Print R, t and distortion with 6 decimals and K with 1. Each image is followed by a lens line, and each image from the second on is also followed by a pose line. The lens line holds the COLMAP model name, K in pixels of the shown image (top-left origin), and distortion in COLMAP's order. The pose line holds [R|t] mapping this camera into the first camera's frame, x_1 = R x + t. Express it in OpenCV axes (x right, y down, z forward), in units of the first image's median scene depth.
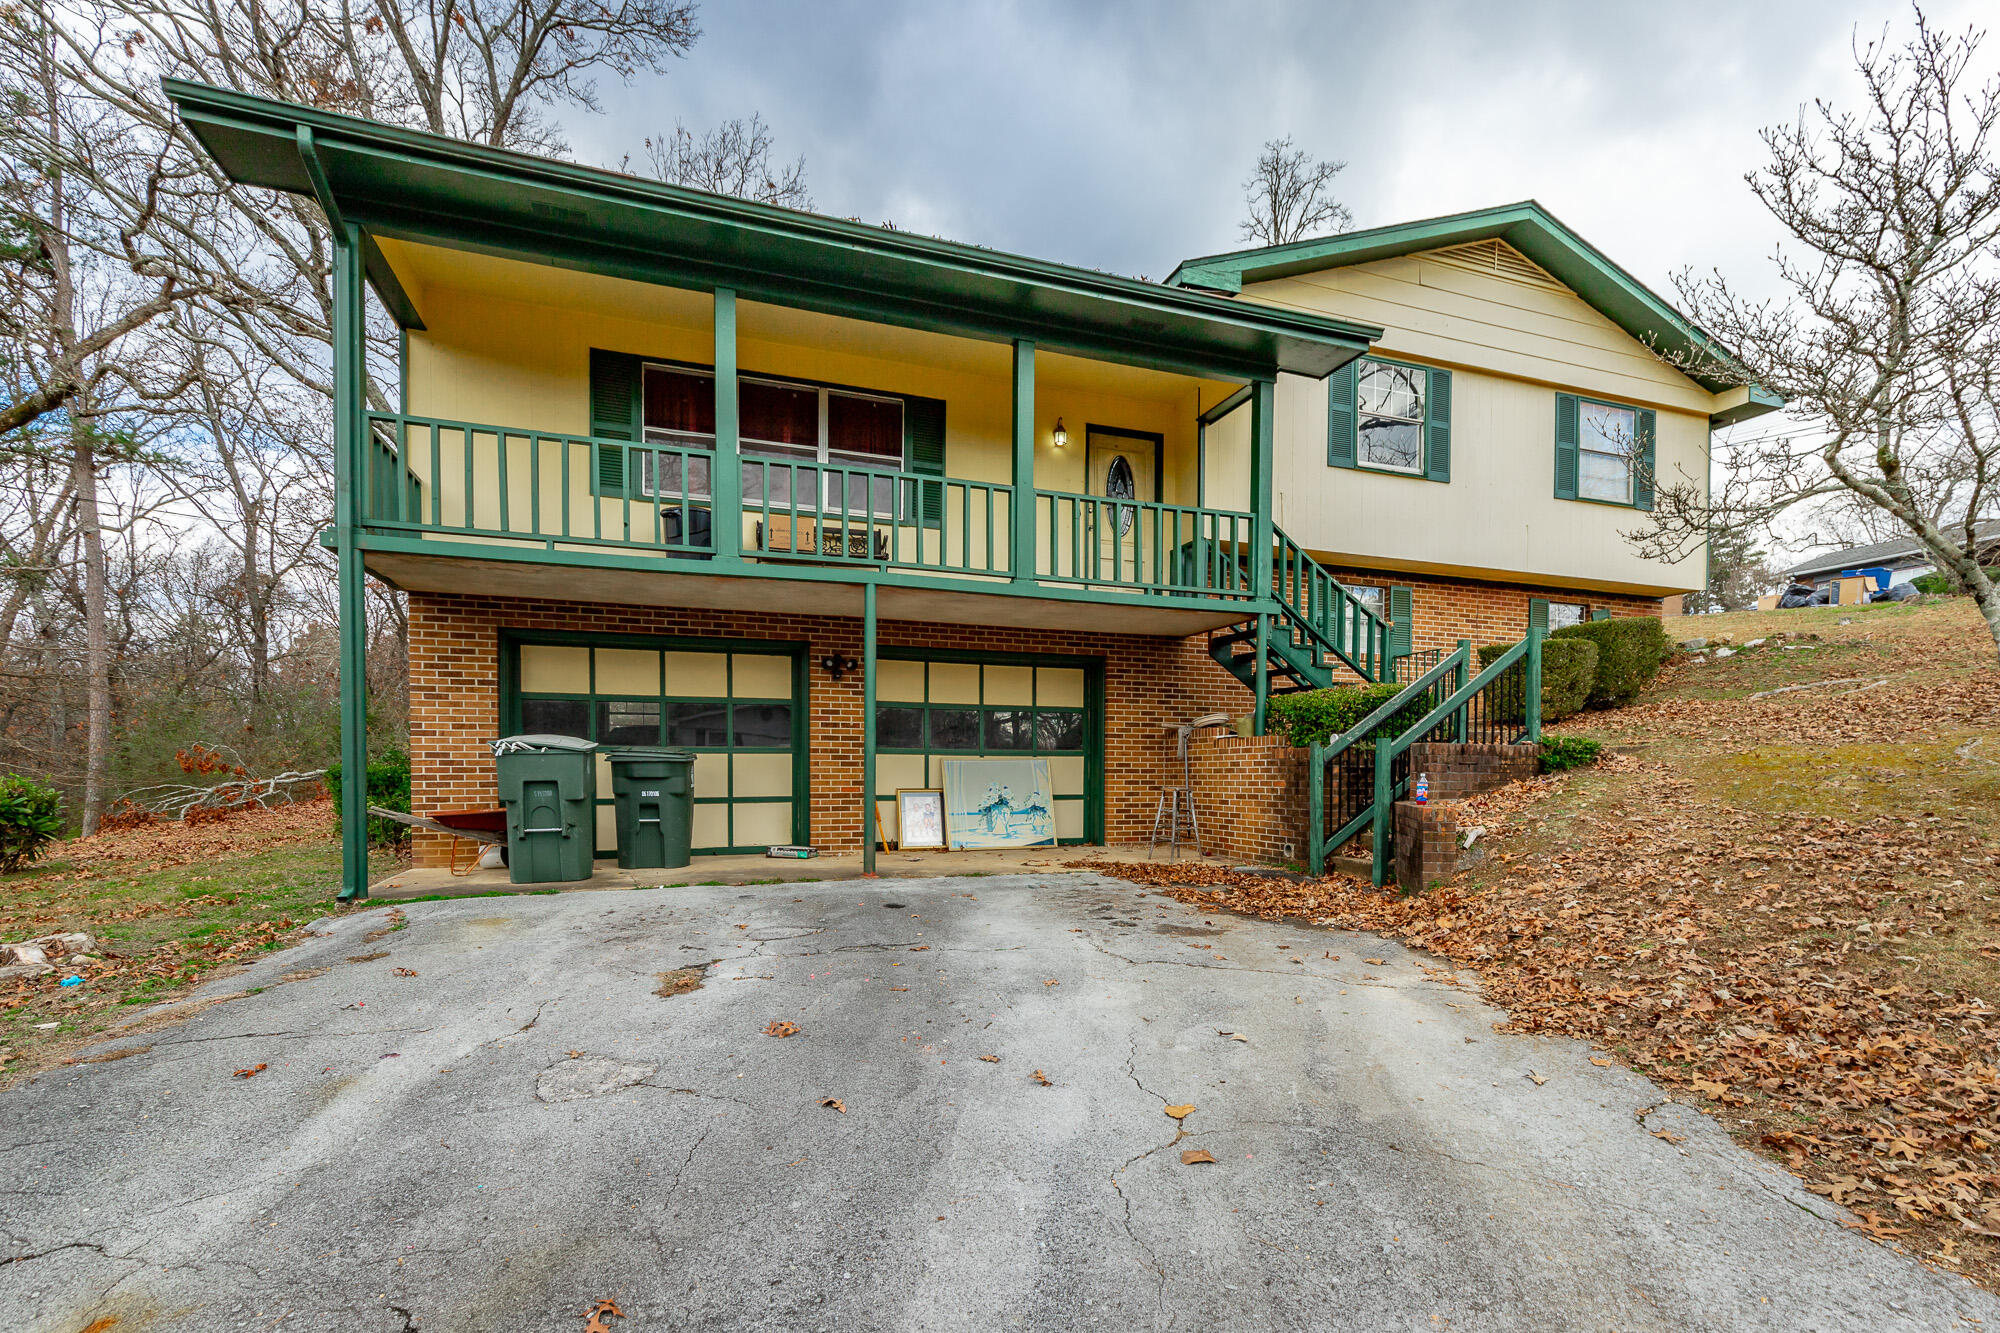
lens RADIAL K [[942.8, 0, 1009.8], [0, 942.8, 778.1], [0, 0, 1]] dist [0.003325, -0.000848]
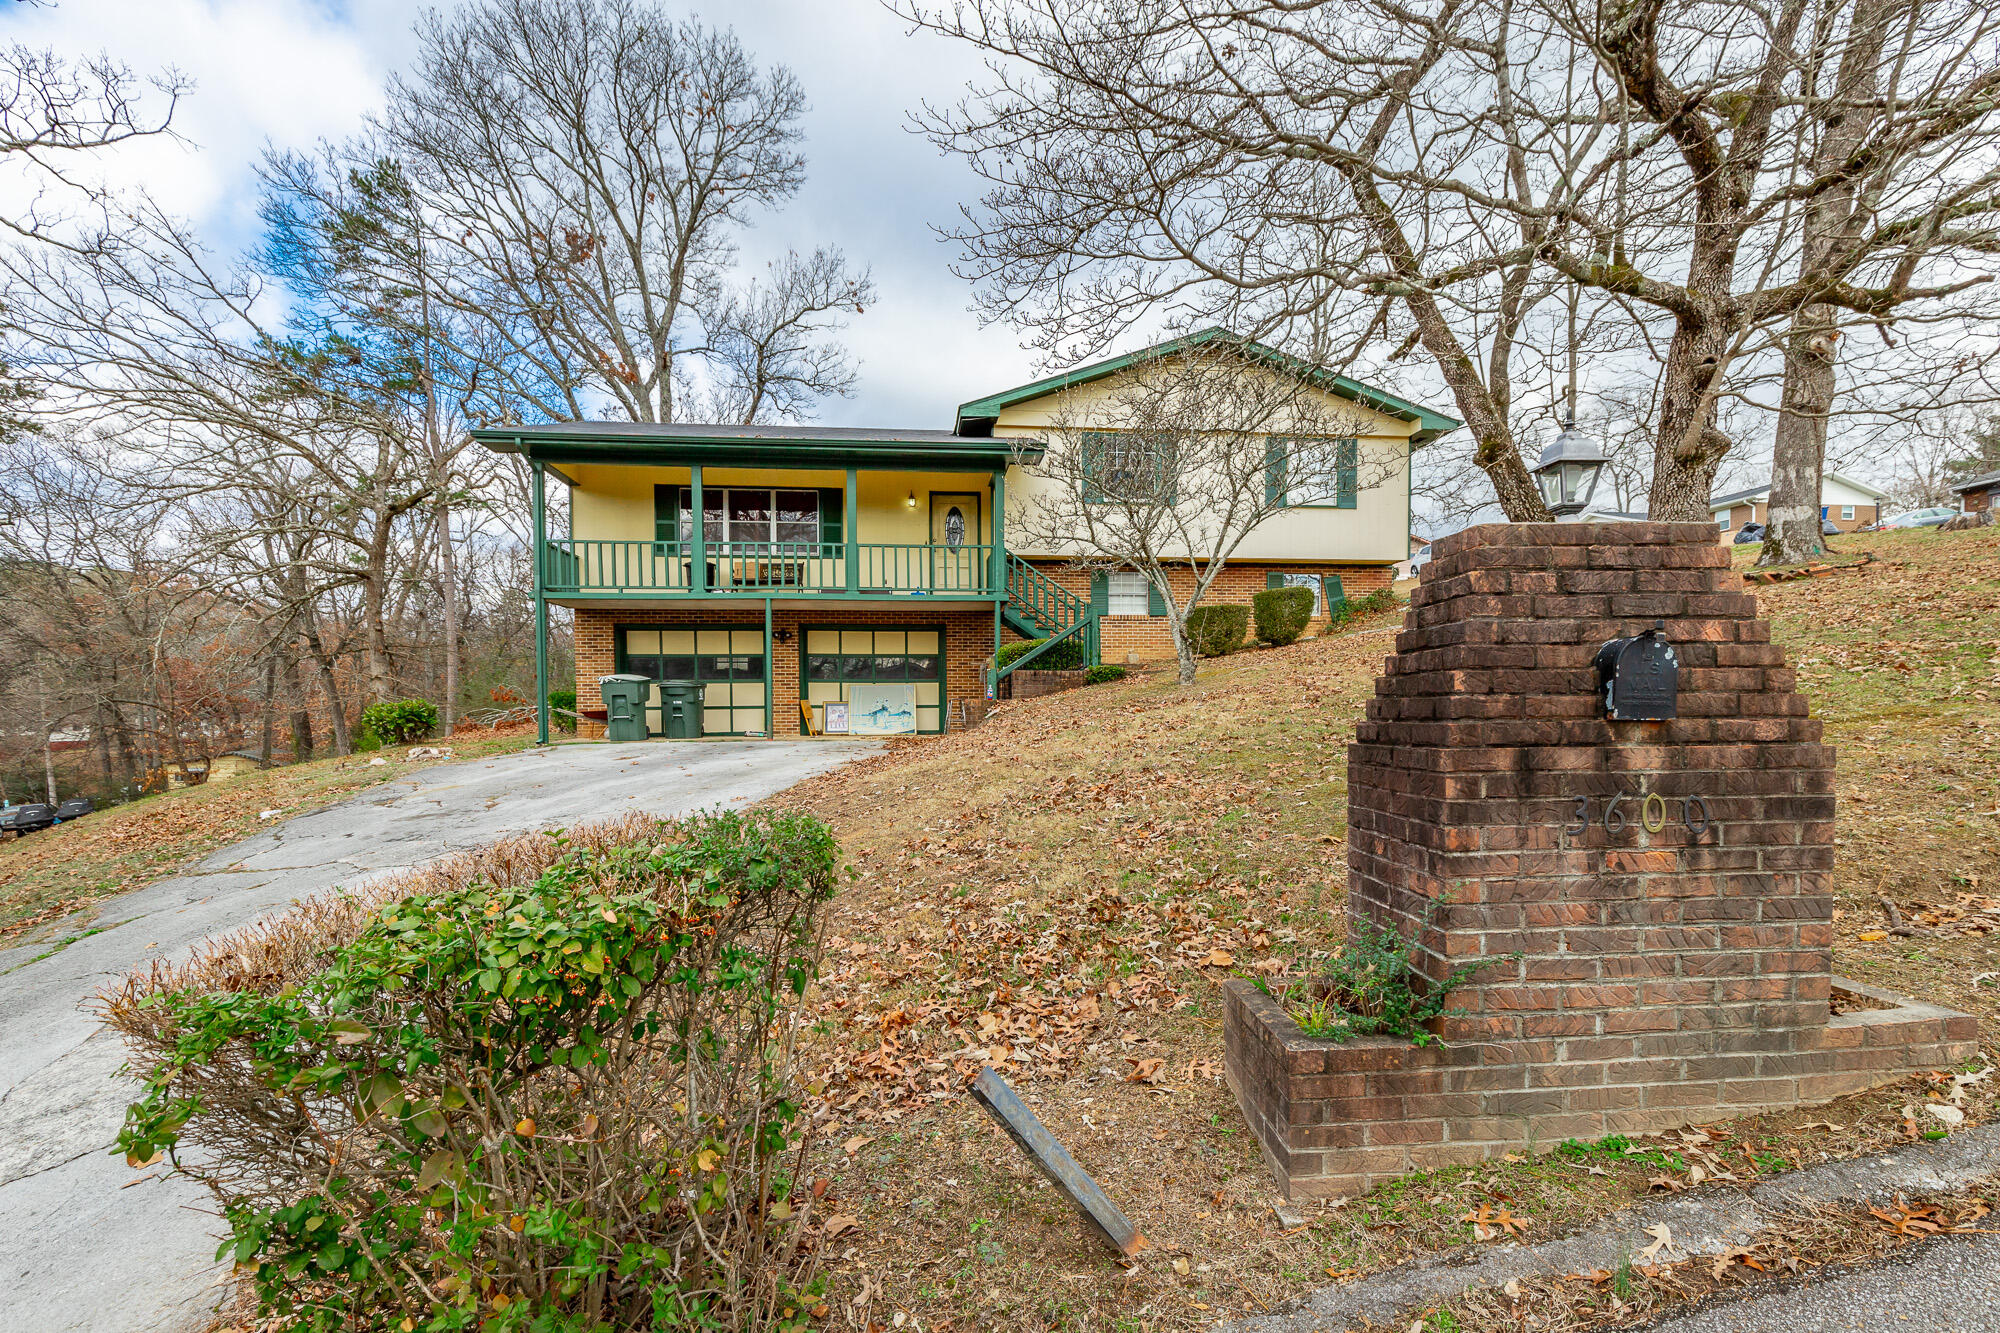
lens RADIAL K [[933.2, 0, 1027.9], [0, 933.2, 725.4], [0, 0, 1]] dist [0.000514, 0.000117]
pose [[0.976942, -0.004555, -0.213456, 0.652300], [0.006807, 0.999929, 0.009816, 0.042033], [0.213396, -0.011043, 0.976903, -0.676425]]
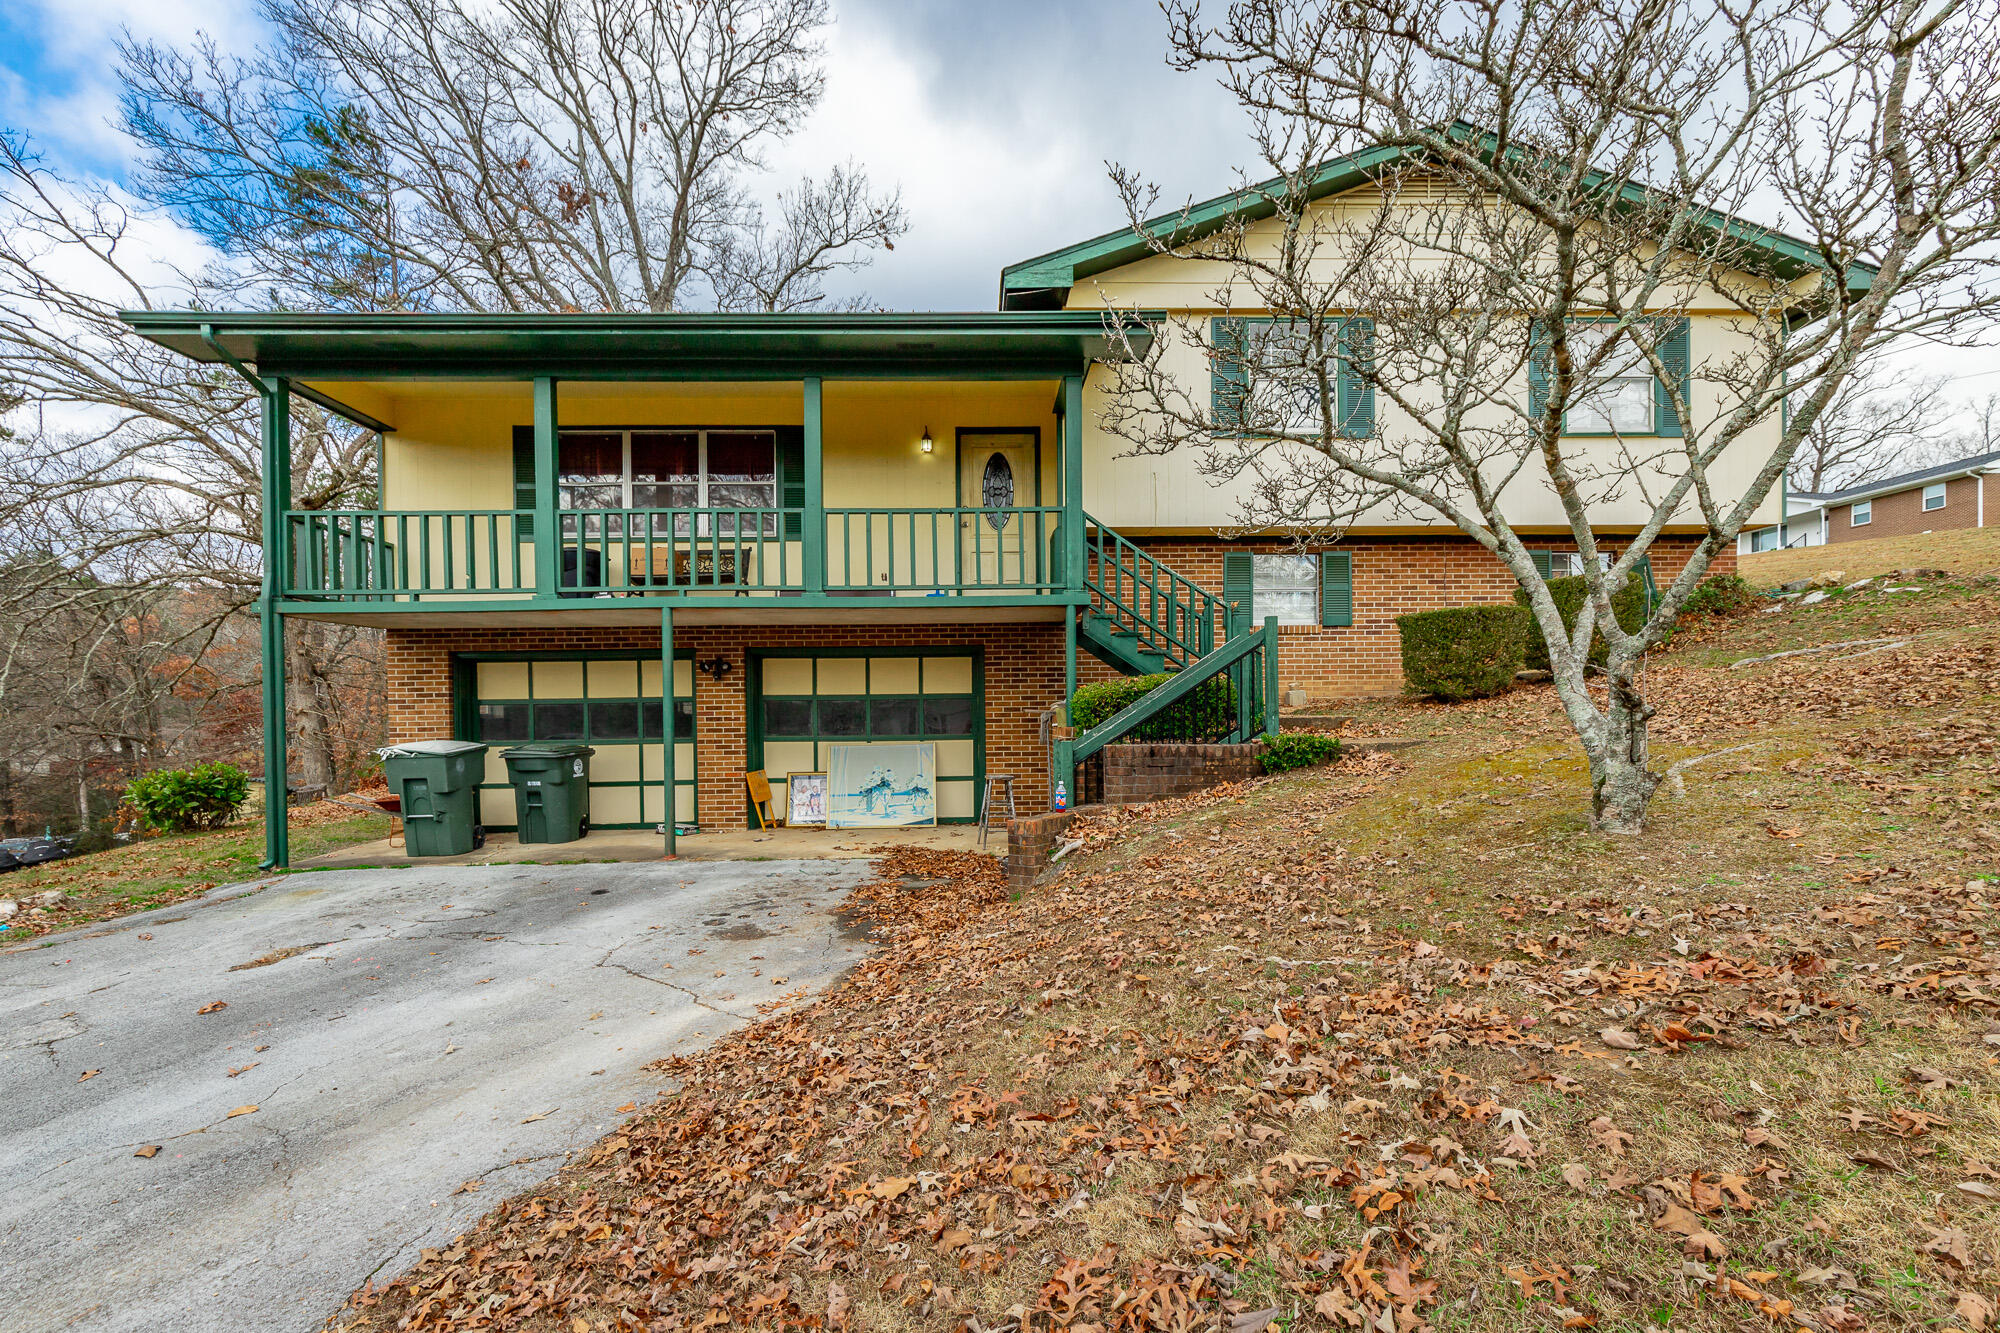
lens RADIAL K [[907.0, 0, 1001.0], [0, 907.0, 720.1], [0, 0, 1]] dist [0.000228, -0.000037]
pose [[0.951810, -0.010779, -0.306499, 0.457880], [0.010922, 0.999940, -0.001250, -0.047208], [0.306494, -0.002157, 0.951870, 0.046685]]
